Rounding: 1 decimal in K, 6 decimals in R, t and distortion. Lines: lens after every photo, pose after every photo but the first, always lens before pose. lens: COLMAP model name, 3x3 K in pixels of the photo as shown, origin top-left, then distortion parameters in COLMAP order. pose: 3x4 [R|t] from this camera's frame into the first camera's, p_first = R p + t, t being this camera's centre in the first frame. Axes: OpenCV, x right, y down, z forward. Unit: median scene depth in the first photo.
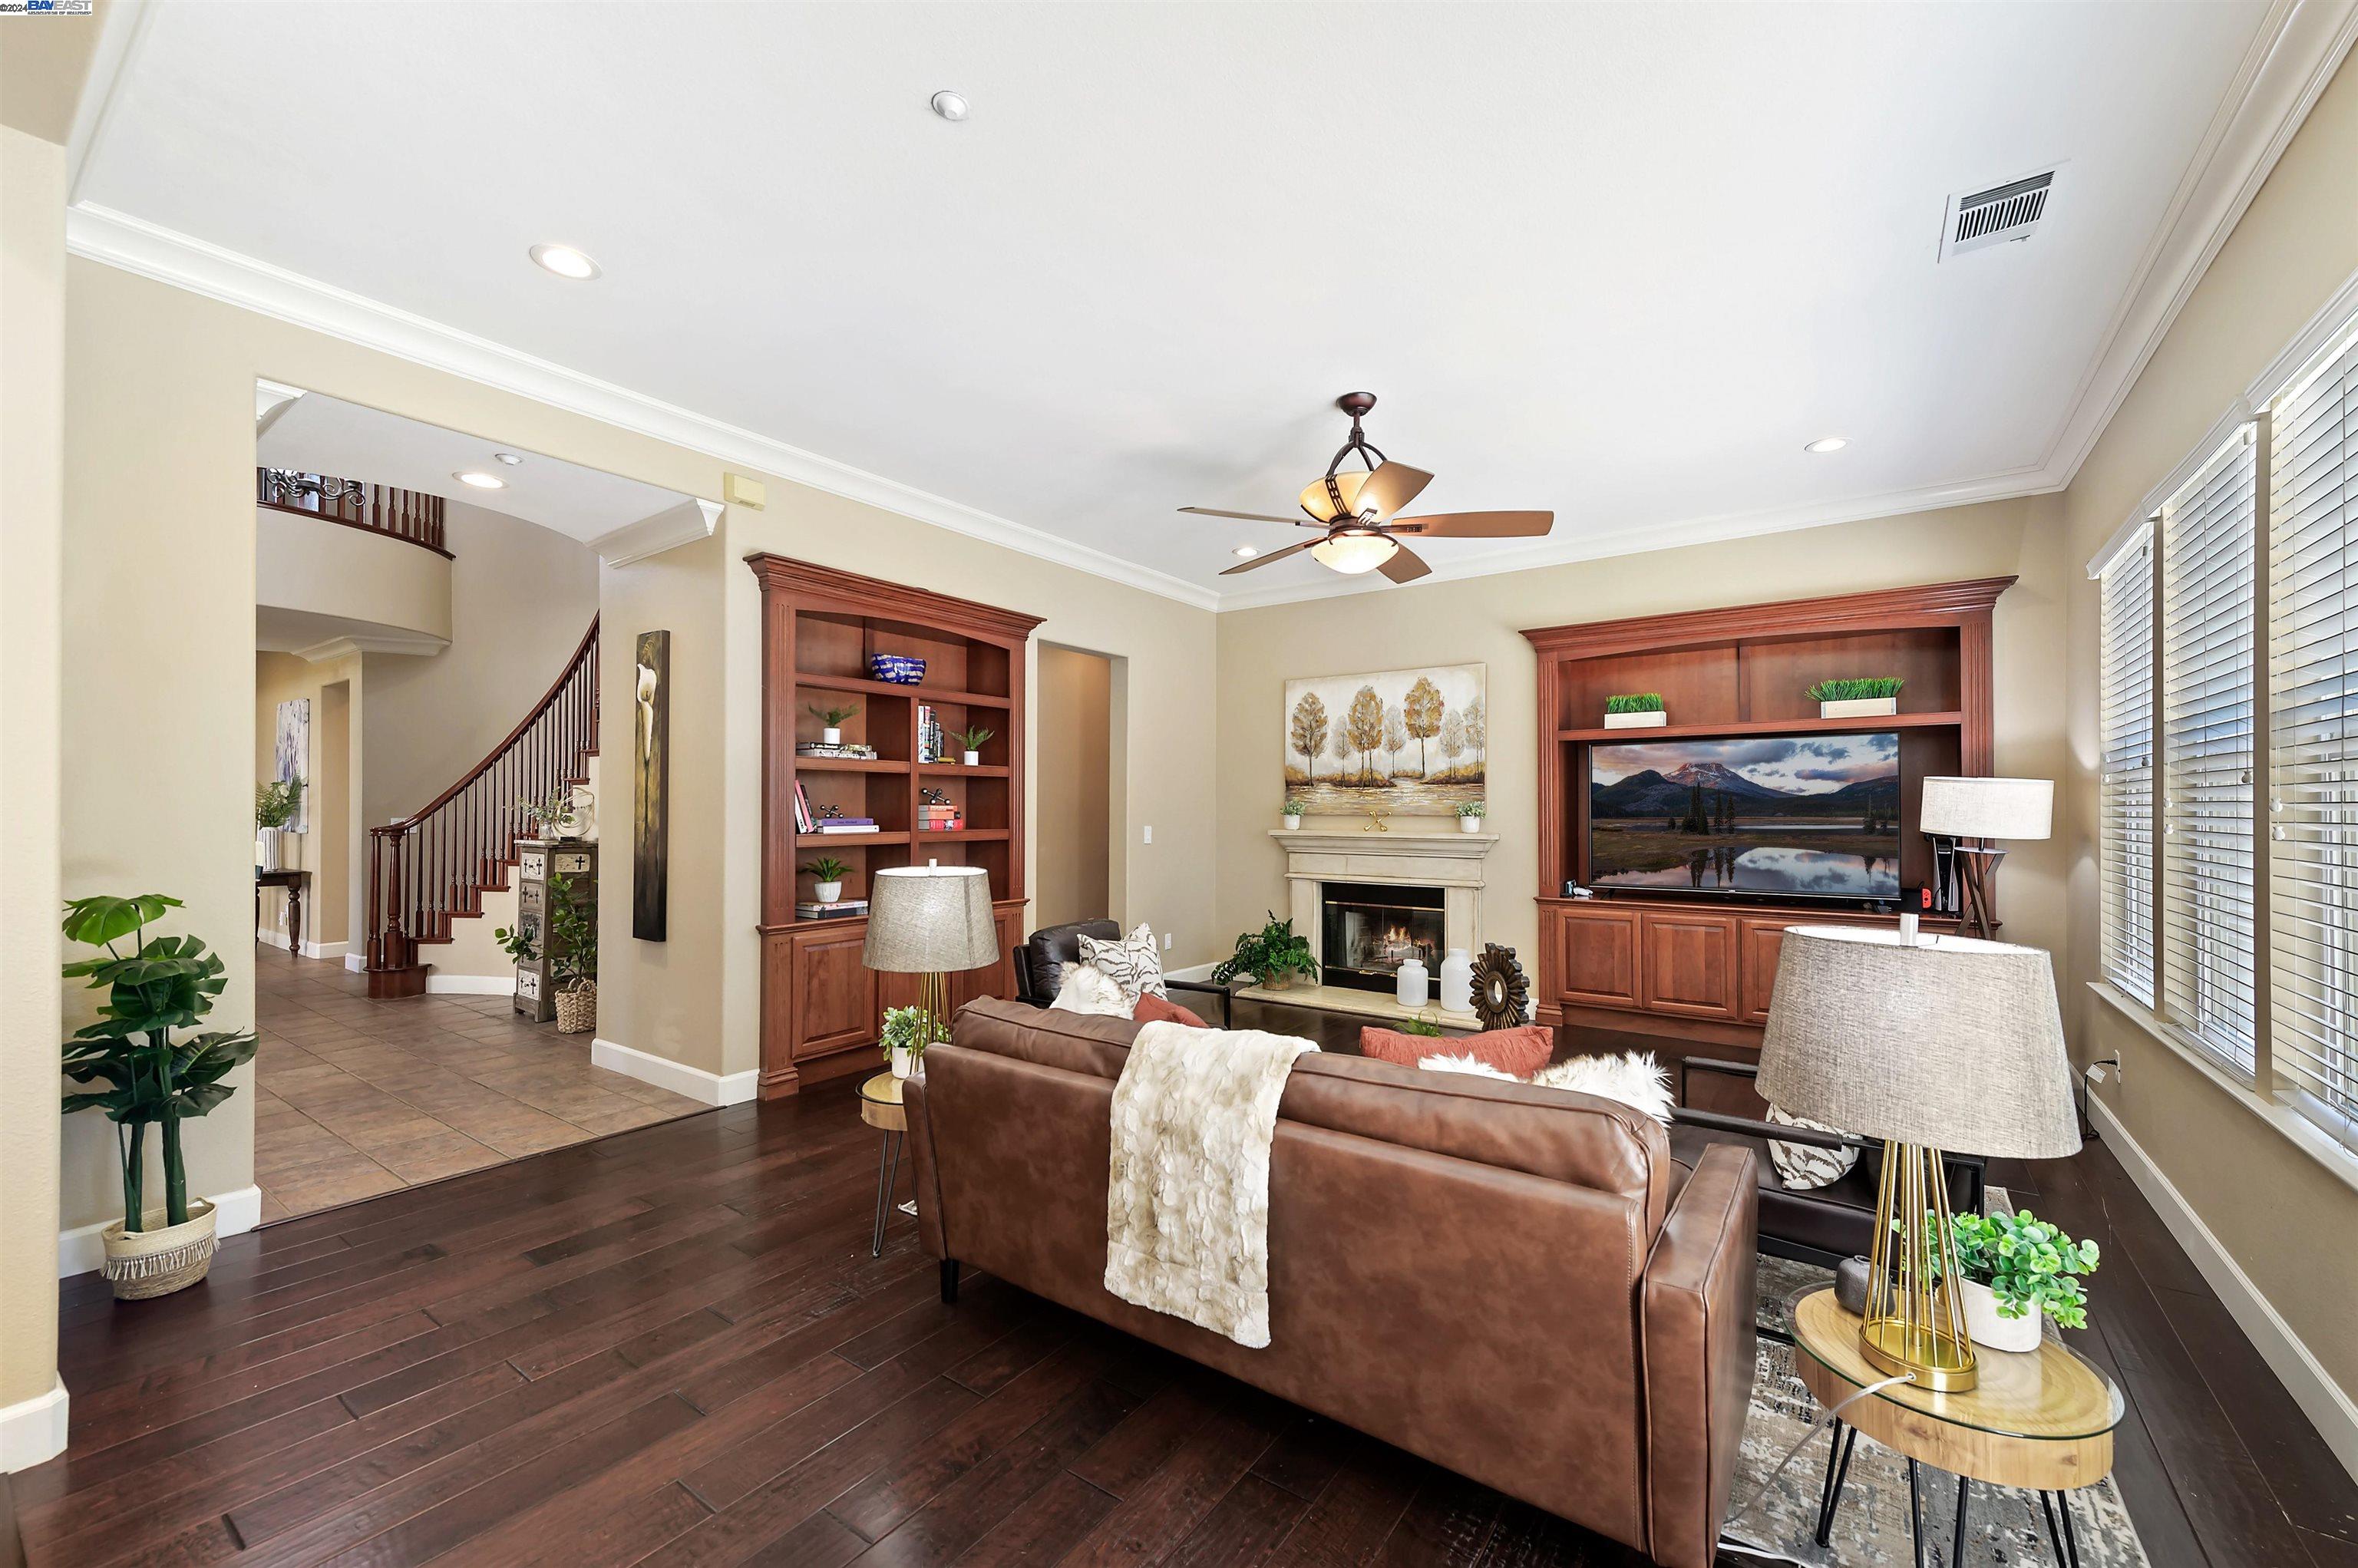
lens RADIAL K [[932.0, 0, 1191.8], [0, 932.0, 801.3], [0, 0, 1]] dist [0.007961, -0.002088]
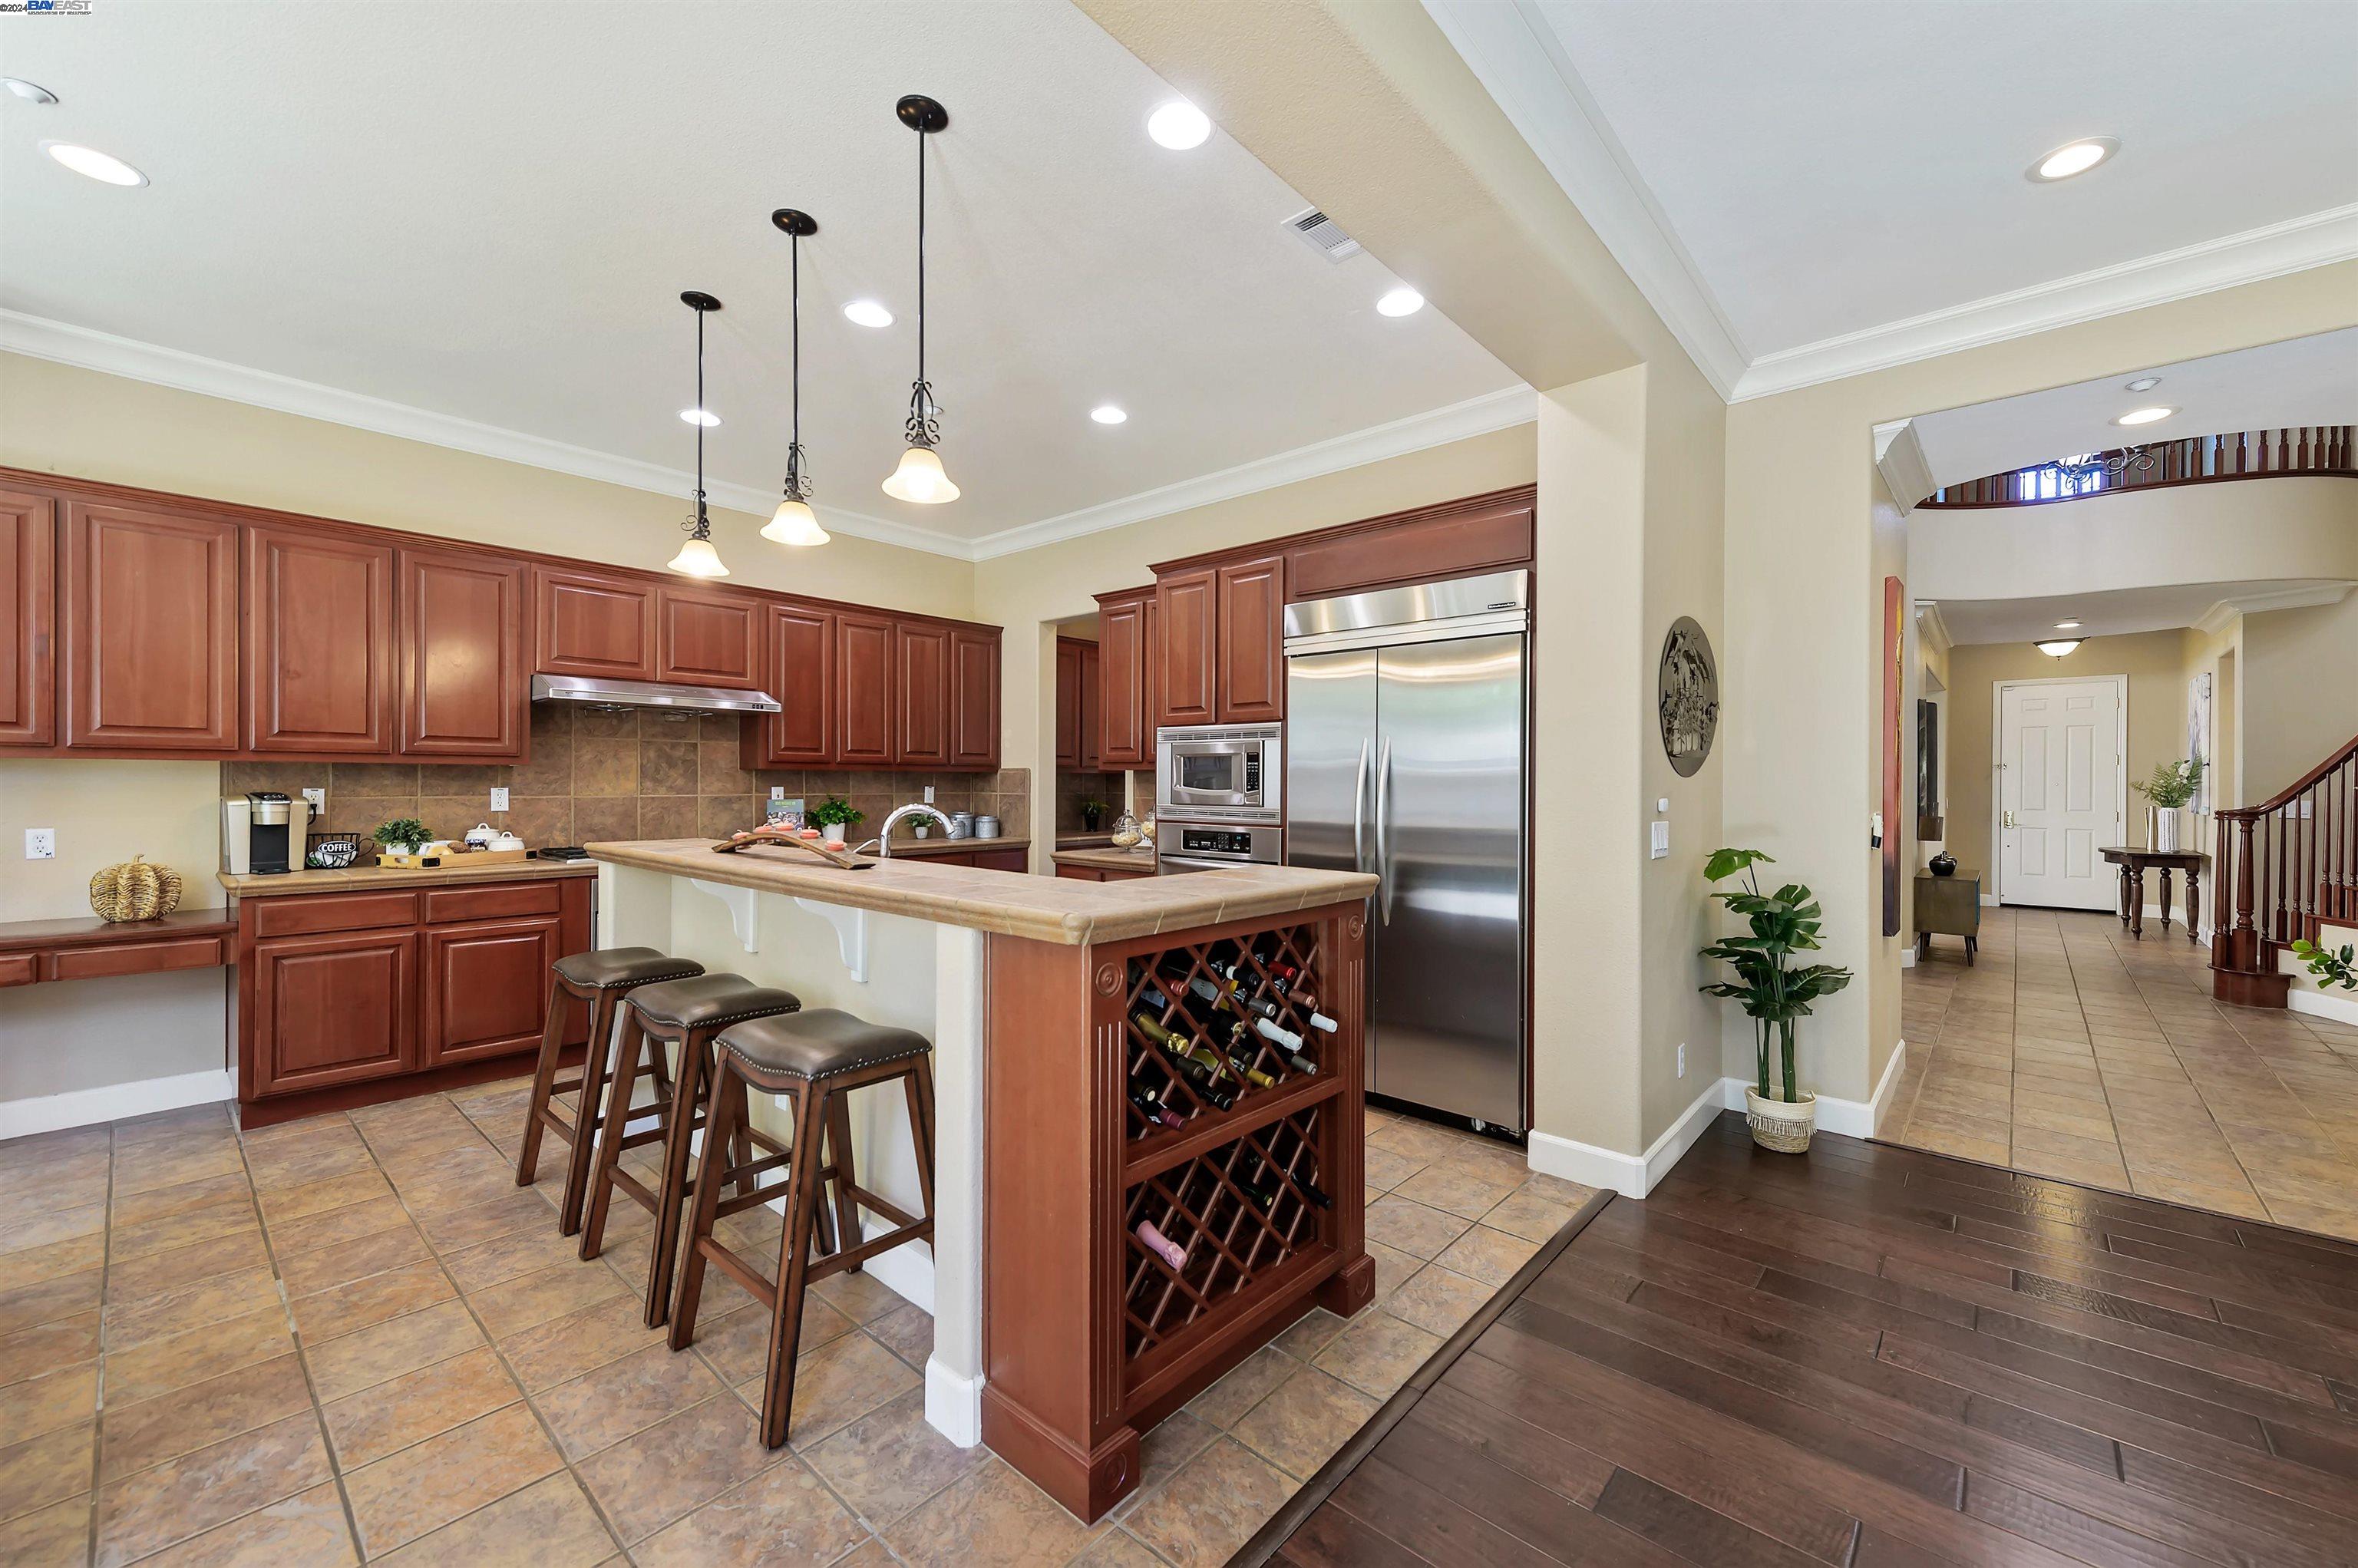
lens RADIAL K [[932.0, 0, 1213.1], [0, 932.0, 781.1], [0, 0, 1]] dist [0.007961, -0.002088]
pose [[-0.084821, -0.001730, -0.996395, 0.126462], [0.001918, 0.999996, -0.001900, 0.000136], [0.996394, -0.002072, -0.084818, 0.132558]]
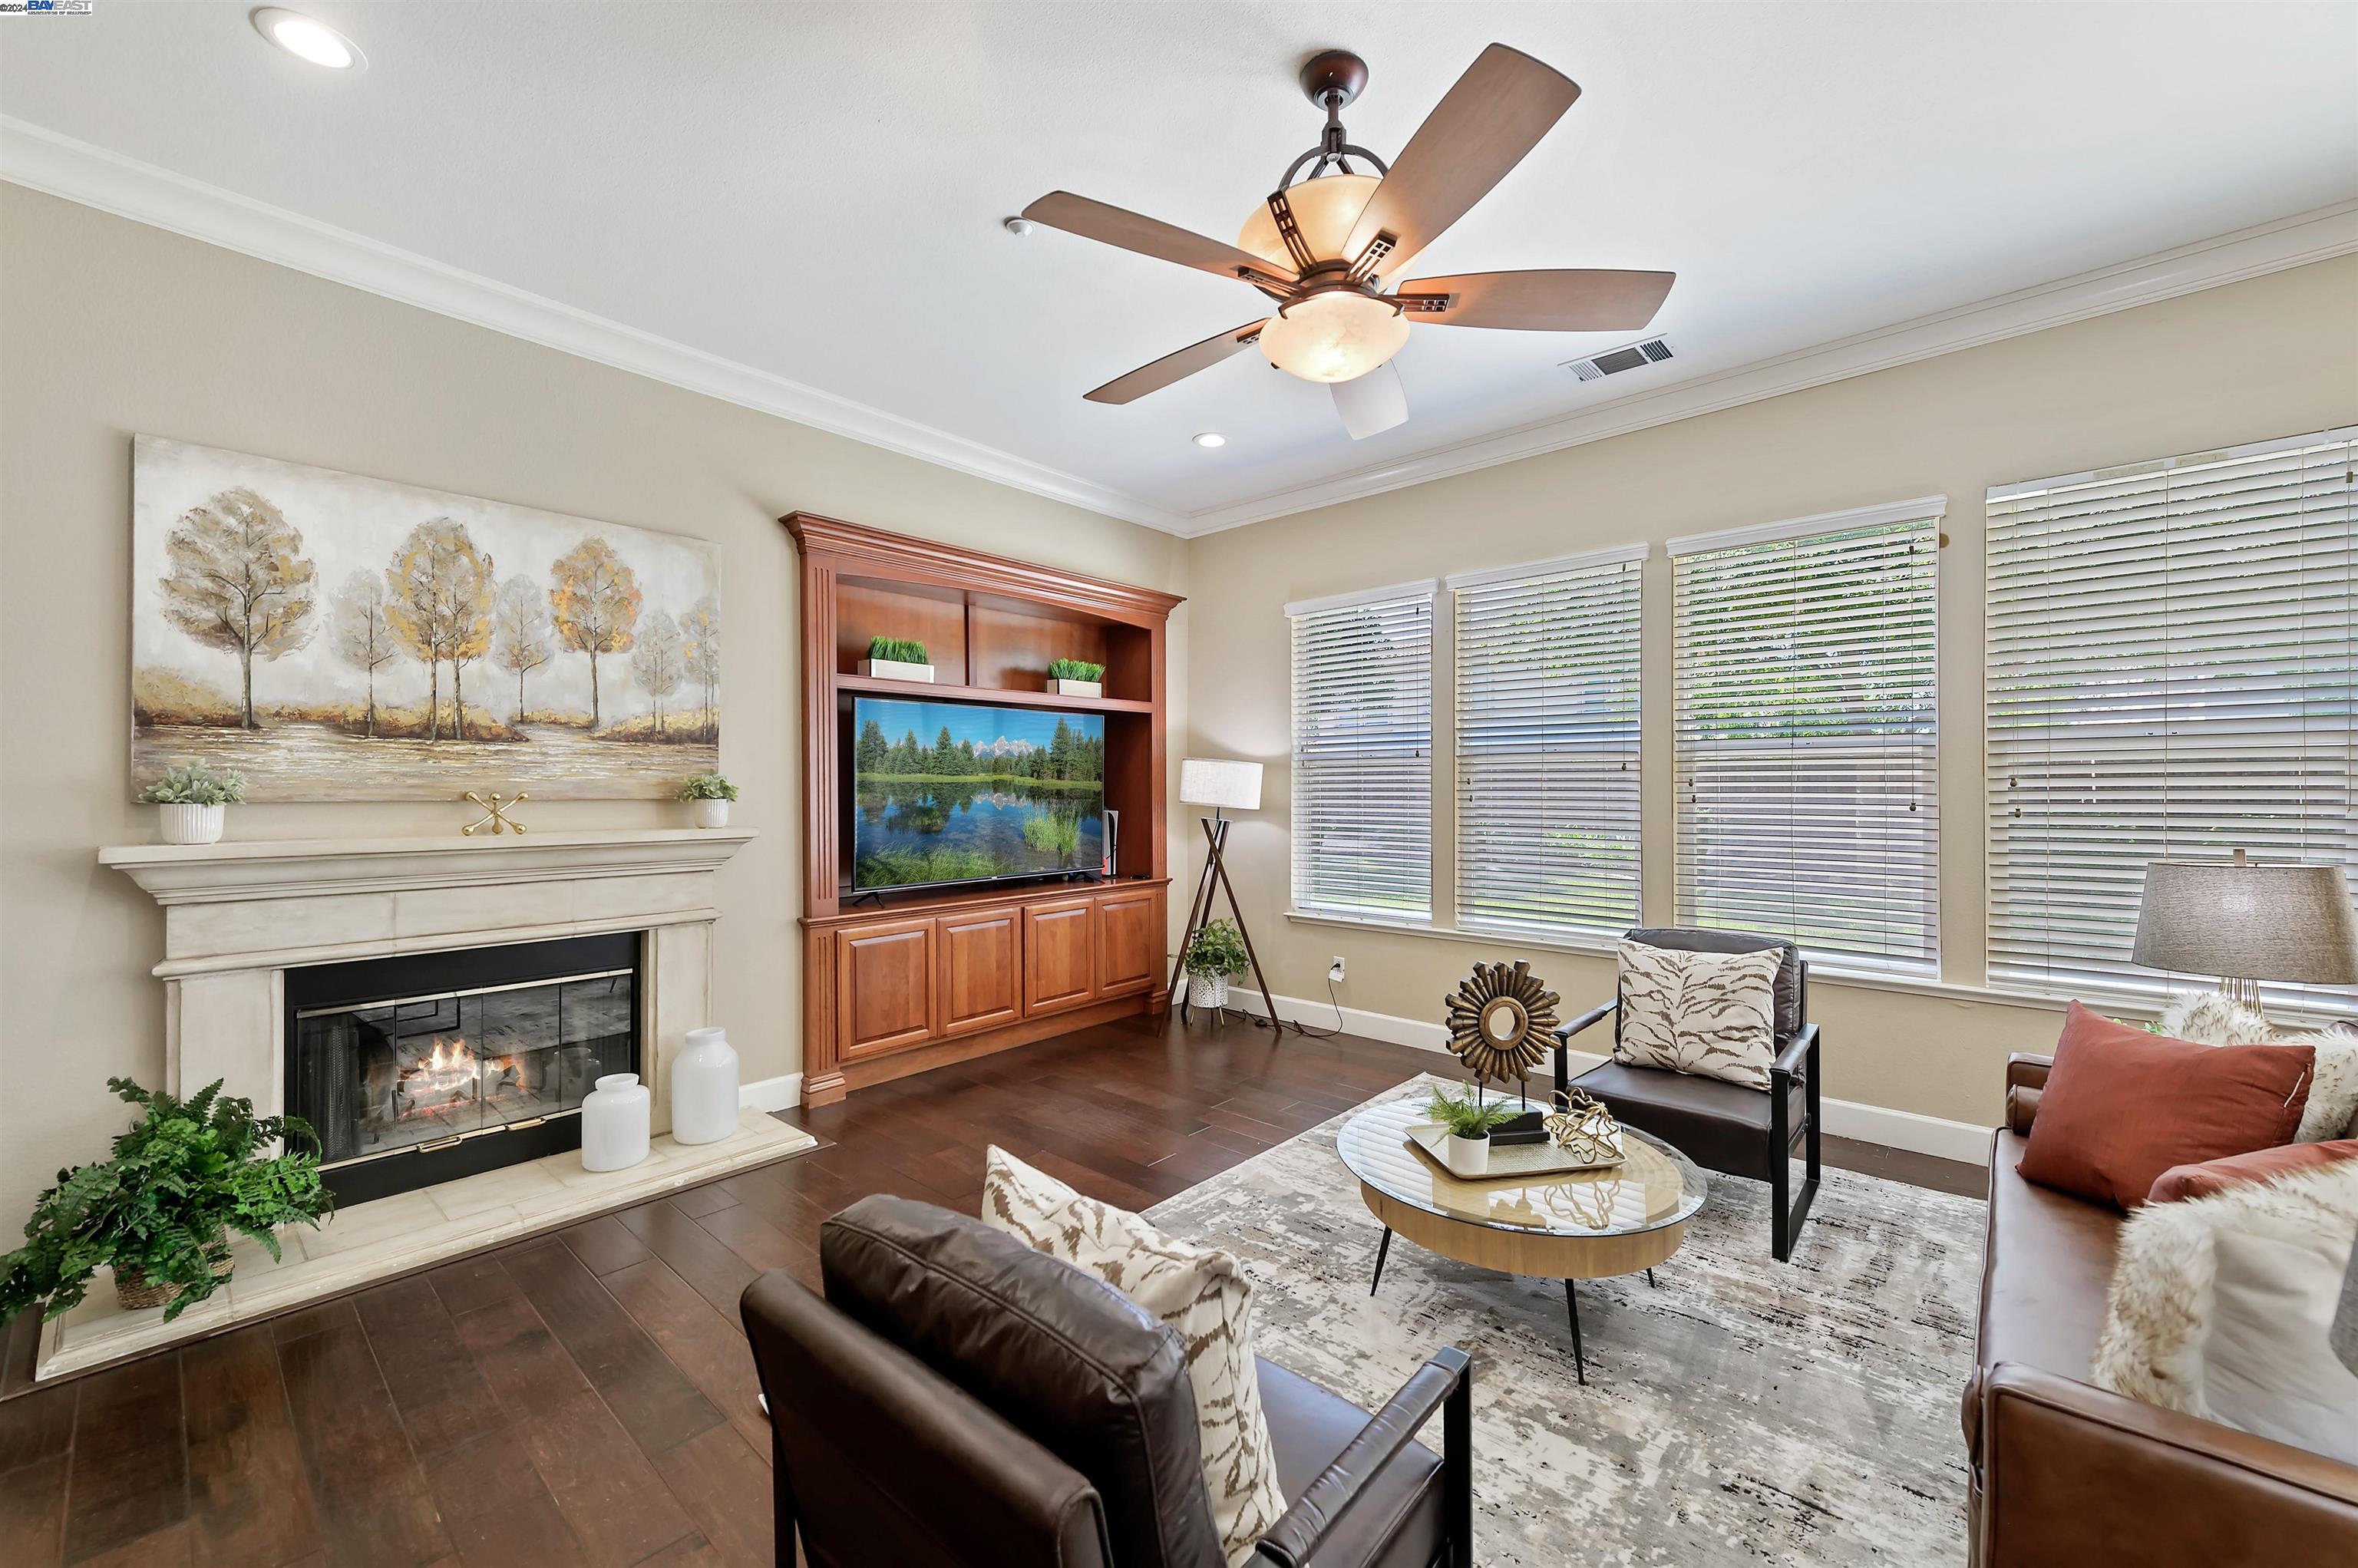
lens RADIAL K [[932.0, 0, 1213.3], [0, 932.0, 786.8], [0, 0, 1]] dist [0.007961, -0.002088]
pose [[0.095382, -0.001080, 0.995440, -0.235847], [-0.005932, 0.999981, 0.001653, 0.004850], [-0.995423, -0.006063, 0.095374, 0.585023]]
